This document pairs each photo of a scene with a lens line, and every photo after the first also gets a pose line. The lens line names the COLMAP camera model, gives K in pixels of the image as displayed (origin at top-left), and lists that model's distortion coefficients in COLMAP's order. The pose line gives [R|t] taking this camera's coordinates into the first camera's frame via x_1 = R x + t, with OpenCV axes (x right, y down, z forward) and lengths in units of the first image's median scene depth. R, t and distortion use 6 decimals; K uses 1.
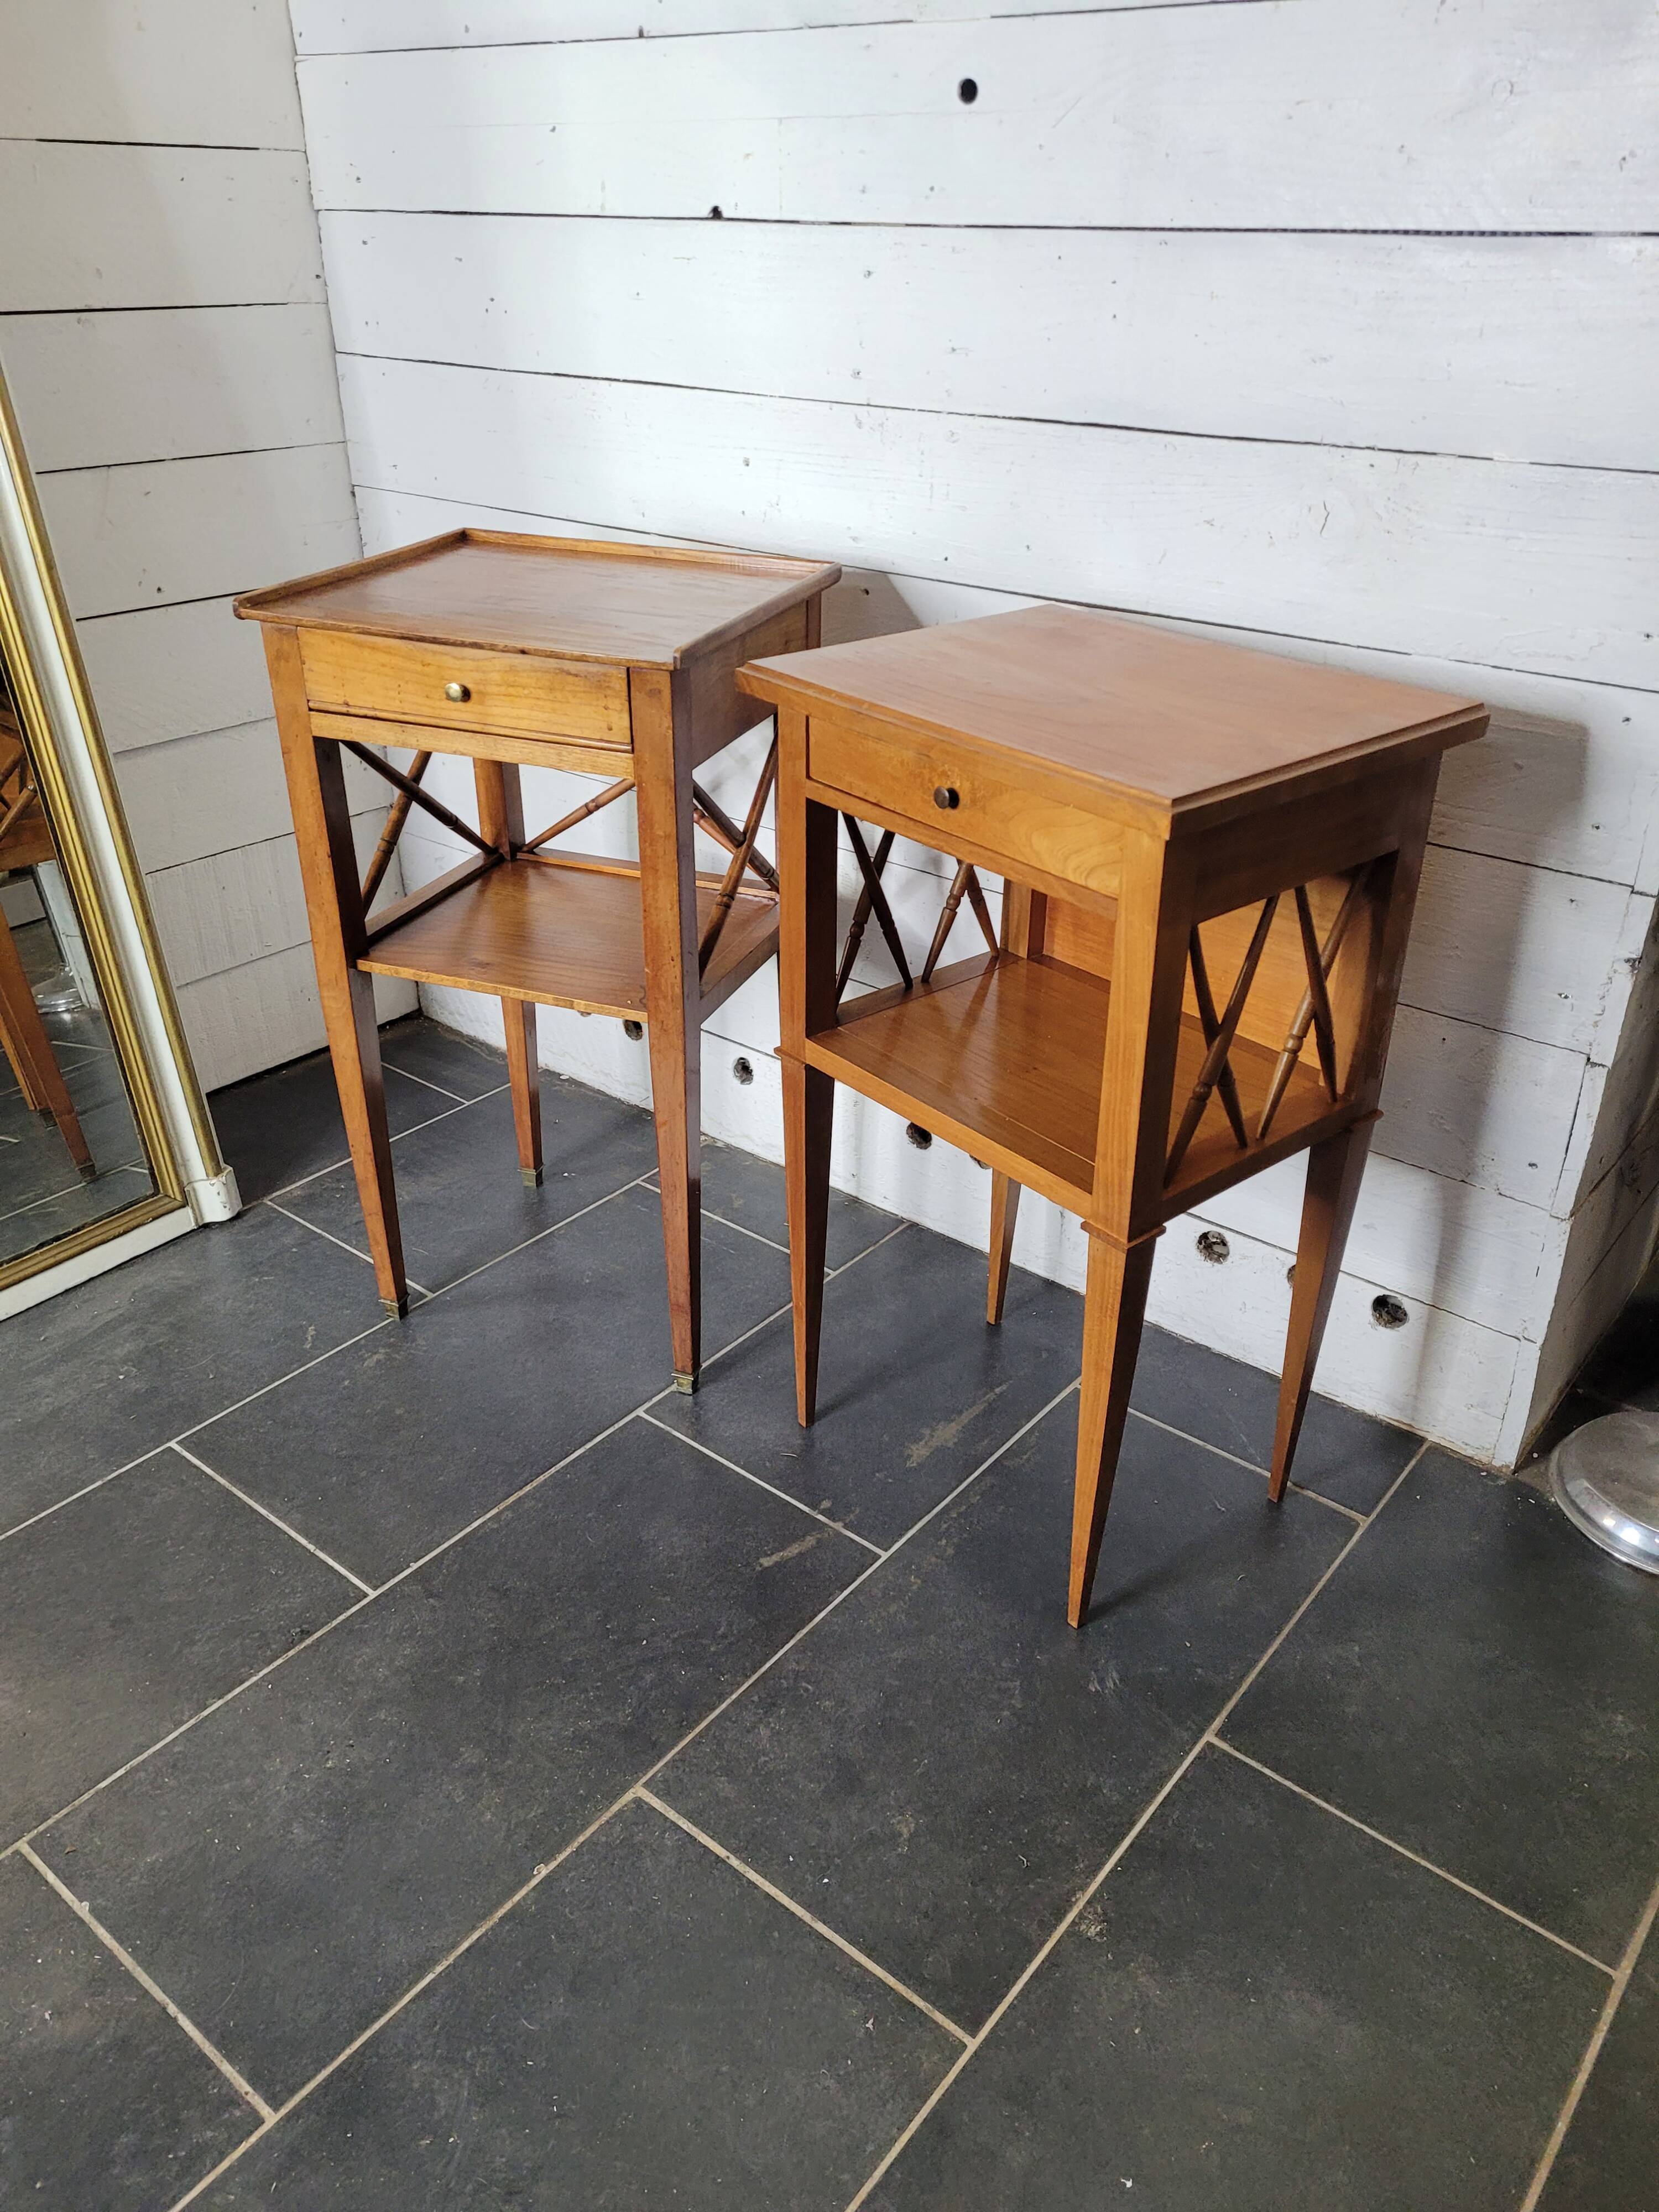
lens RADIAL K [[1668.8, 0, 848.0], [0, 1668.8, 1090.9], [0, 0, 1]] dist [0.062643, -0.057885]
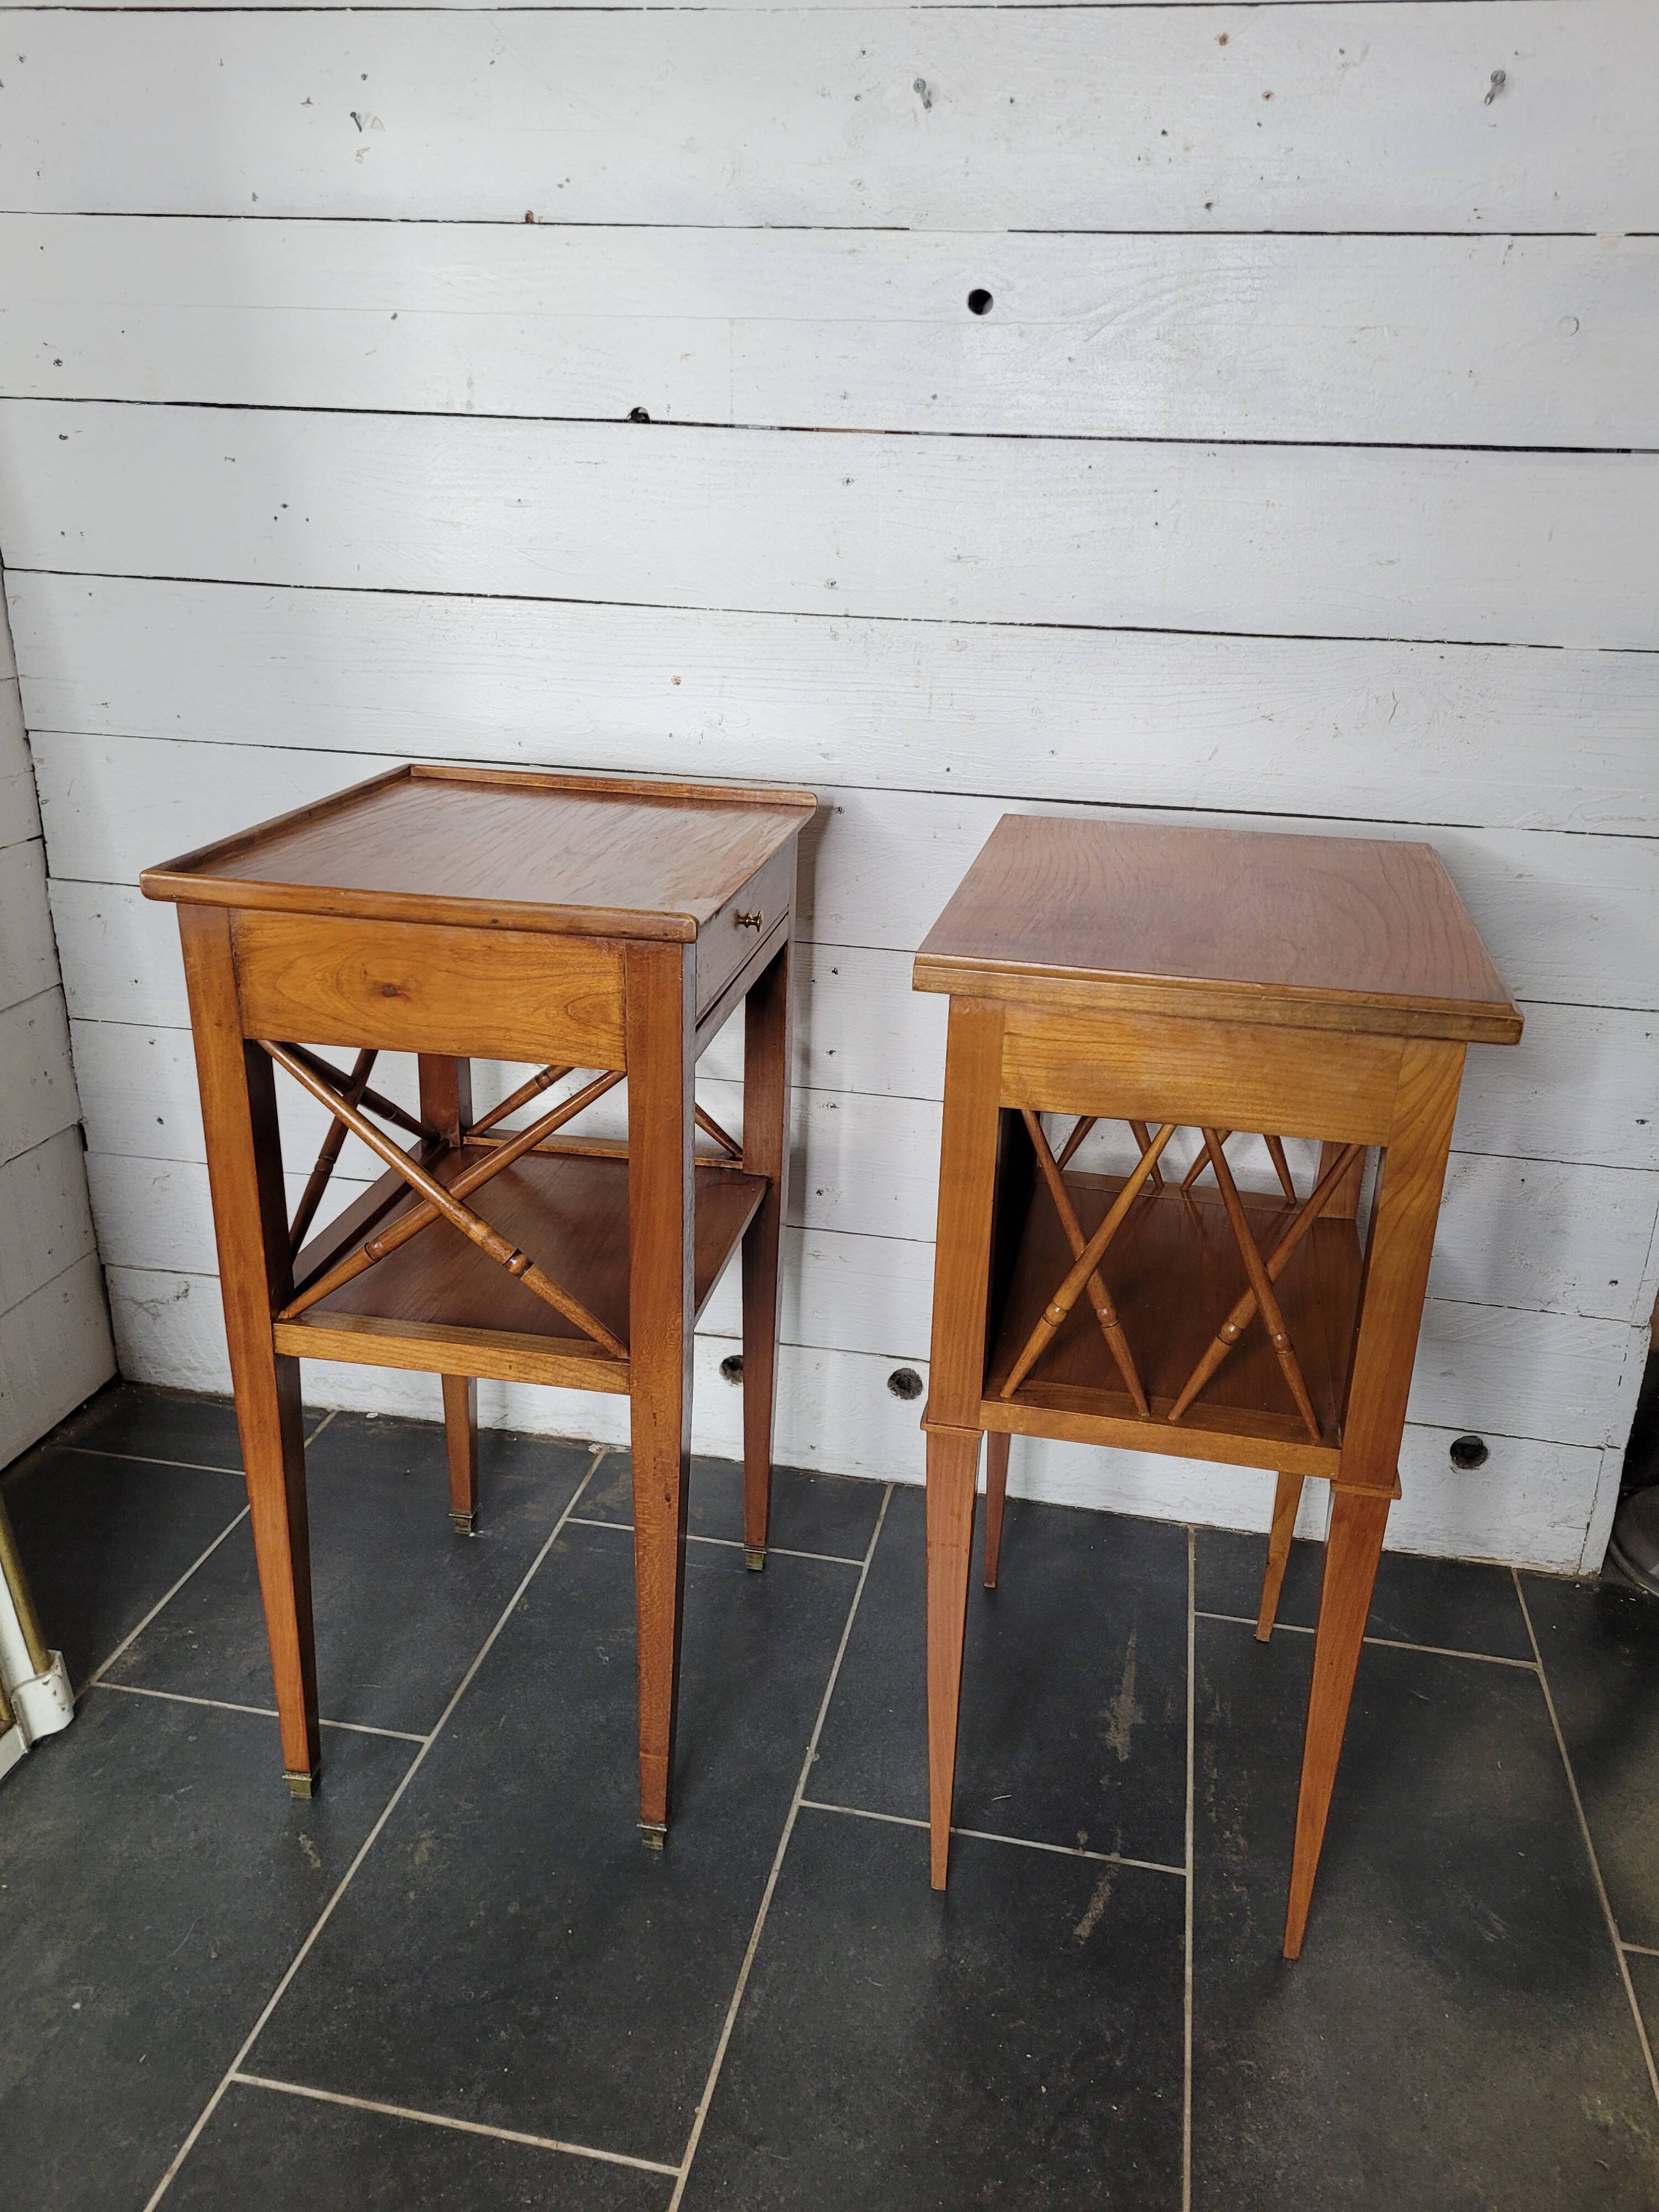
lens RADIAL K [[1668.8, 0, 853.6], [0, 1668.8, 1078.1], [0, 0, 1]] dist [0.062643, -0.057885]
pose [[0.884232, -0.146640, 0.443431, -0.474630], [0.197108, 0.977904, -0.069659, -0.103287], [-0.423418, 0.148998, 0.893597, 0.233674]]
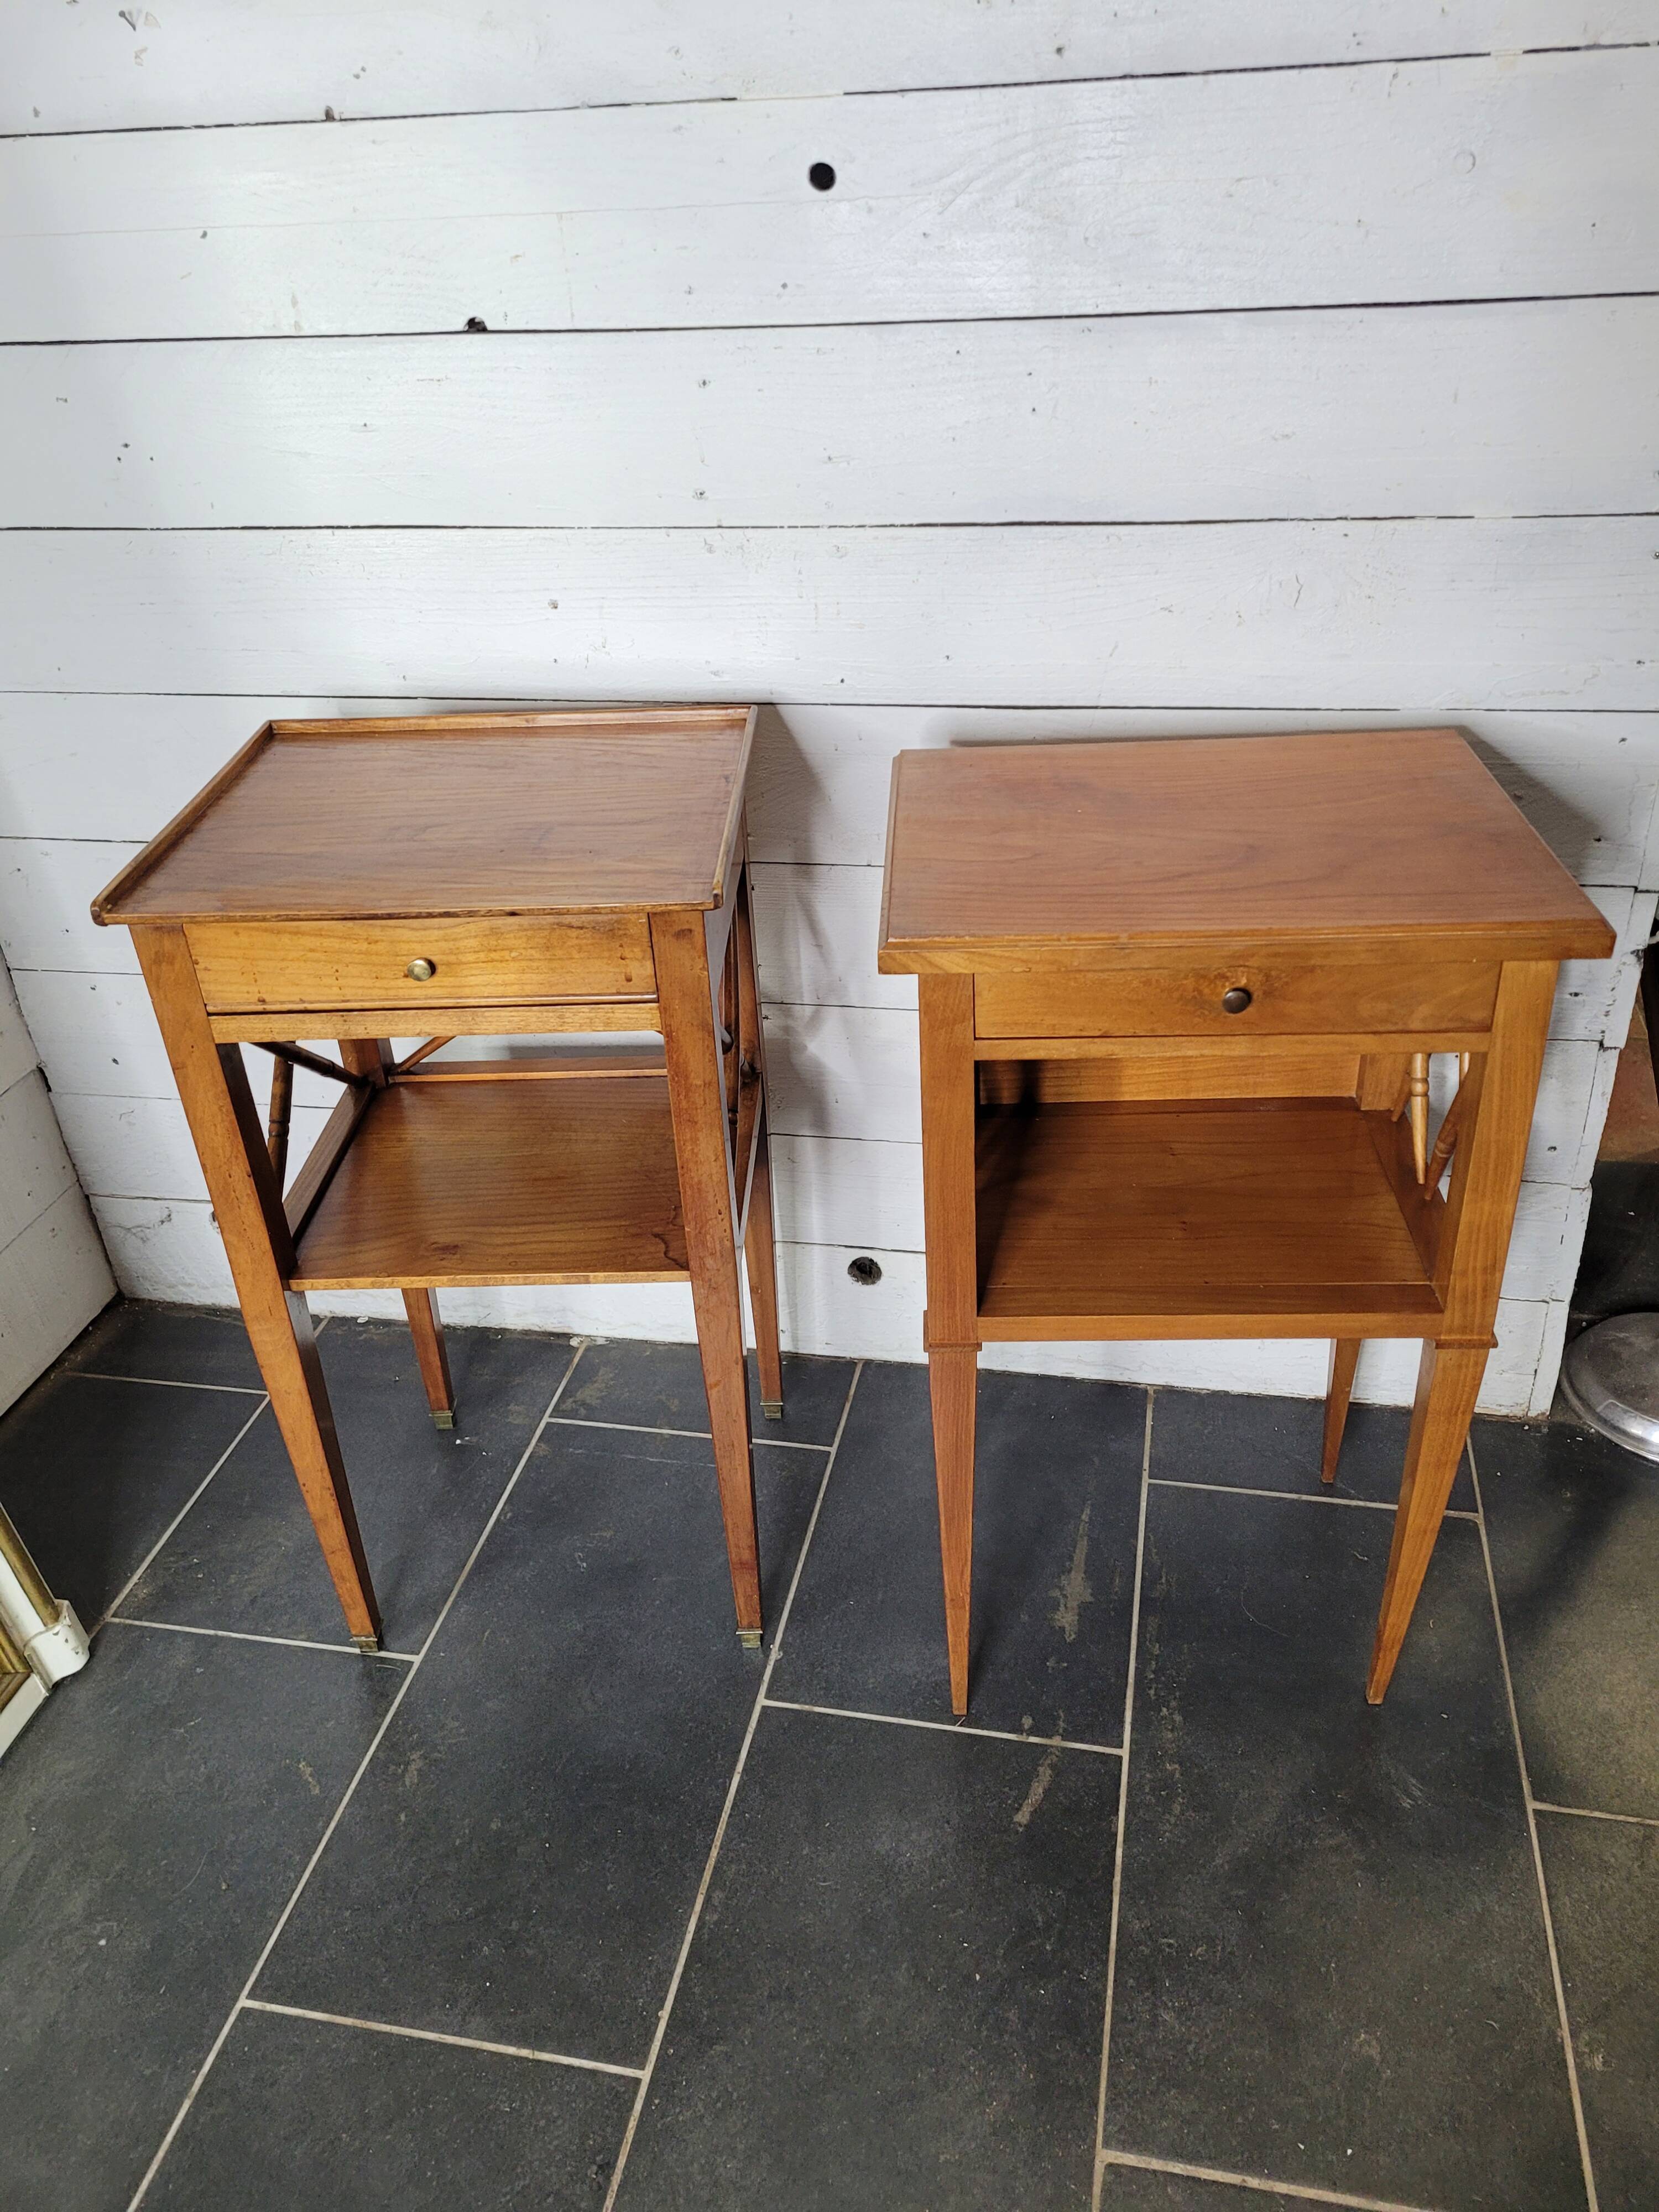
lens RADIAL K [[1668.8, 0, 863.1], [0, 1668.8, 1071.2], [0, 0, 1]] dist [0.062643, -0.057885]
pose [[0.884380, -0.278068, 0.374899, -0.361423], [0.266444, 0.960212, 0.083668, -0.208126], [-0.383248, 0.025895, 0.923282, 0.190062]]
